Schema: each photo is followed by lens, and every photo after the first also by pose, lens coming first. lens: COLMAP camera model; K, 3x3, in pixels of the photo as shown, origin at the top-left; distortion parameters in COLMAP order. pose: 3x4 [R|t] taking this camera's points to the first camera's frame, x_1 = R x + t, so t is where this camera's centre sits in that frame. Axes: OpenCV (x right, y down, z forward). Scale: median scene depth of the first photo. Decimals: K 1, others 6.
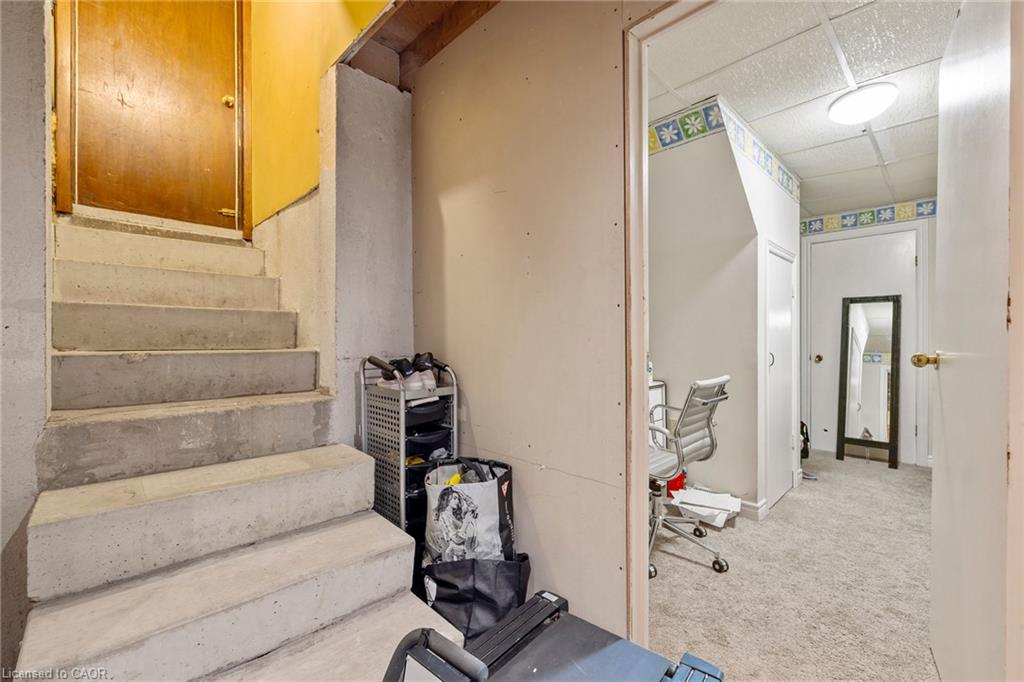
lens RADIAL K [[436.6, 0, 511.1], [0, 436.6, 345.9], [0, 0, 1]] dist [0.000507, 0.000712]
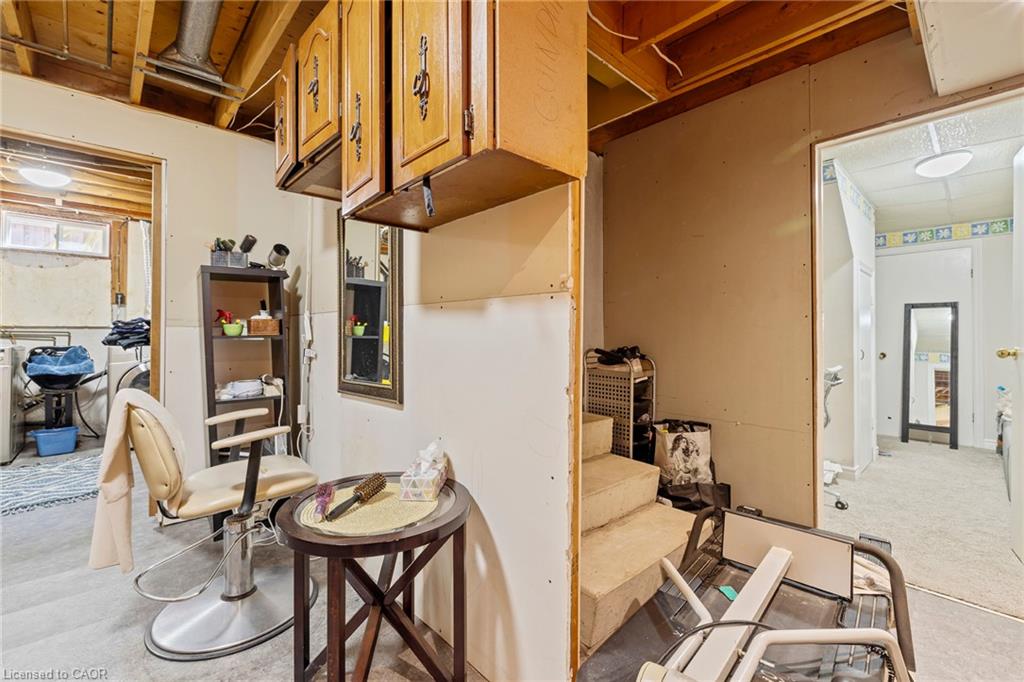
lens RADIAL K [[436.6, 0, 512.9], [0, 436.6, 335.6], [0, 0, 1]] dist [0.000507, 0.000712]
pose [[0.999439, 0.008020, -0.032522, -0.453041], [-0.008567, 0.999823, -0.016721, 0.006656], [0.032382, 0.016990, 0.999331, -0.360963]]
